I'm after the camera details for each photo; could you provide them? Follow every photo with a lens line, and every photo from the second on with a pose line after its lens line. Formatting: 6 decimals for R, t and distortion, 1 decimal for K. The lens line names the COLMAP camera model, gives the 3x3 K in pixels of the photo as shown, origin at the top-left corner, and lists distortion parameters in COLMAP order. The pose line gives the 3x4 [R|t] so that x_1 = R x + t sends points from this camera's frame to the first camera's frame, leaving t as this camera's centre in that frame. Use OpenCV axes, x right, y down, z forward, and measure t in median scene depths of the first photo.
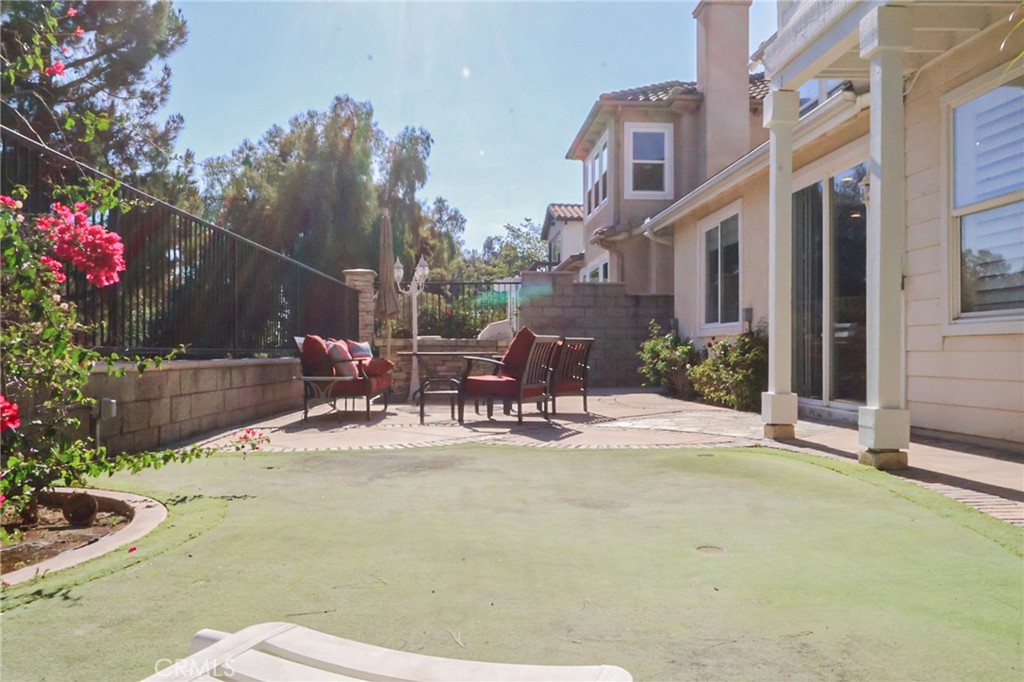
lens RADIAL K [[844.6, 0, 511.9], [0, 844.6, 342.4], [0, 0, 1]] dist [-0.000815, 0.001963]
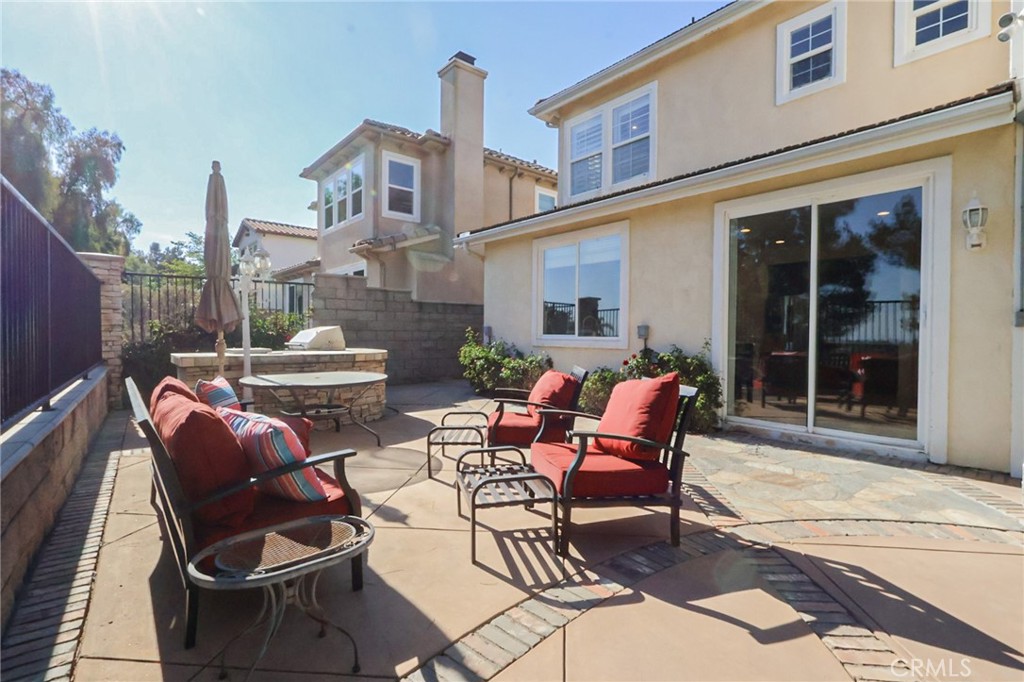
lens RADIAL K [[479.6, 0, 511.1], [0, 479.6, 342.2], [0, 0, 1]] dist [0.002463, 0.003118]
pose [[0.807152, -0.007765, 0.590293, -0.114955], [-0.016511, 0.999225, 0.035721, -0.022961], [-0.590113, -0.038579, 0.806398, 0.354007]]
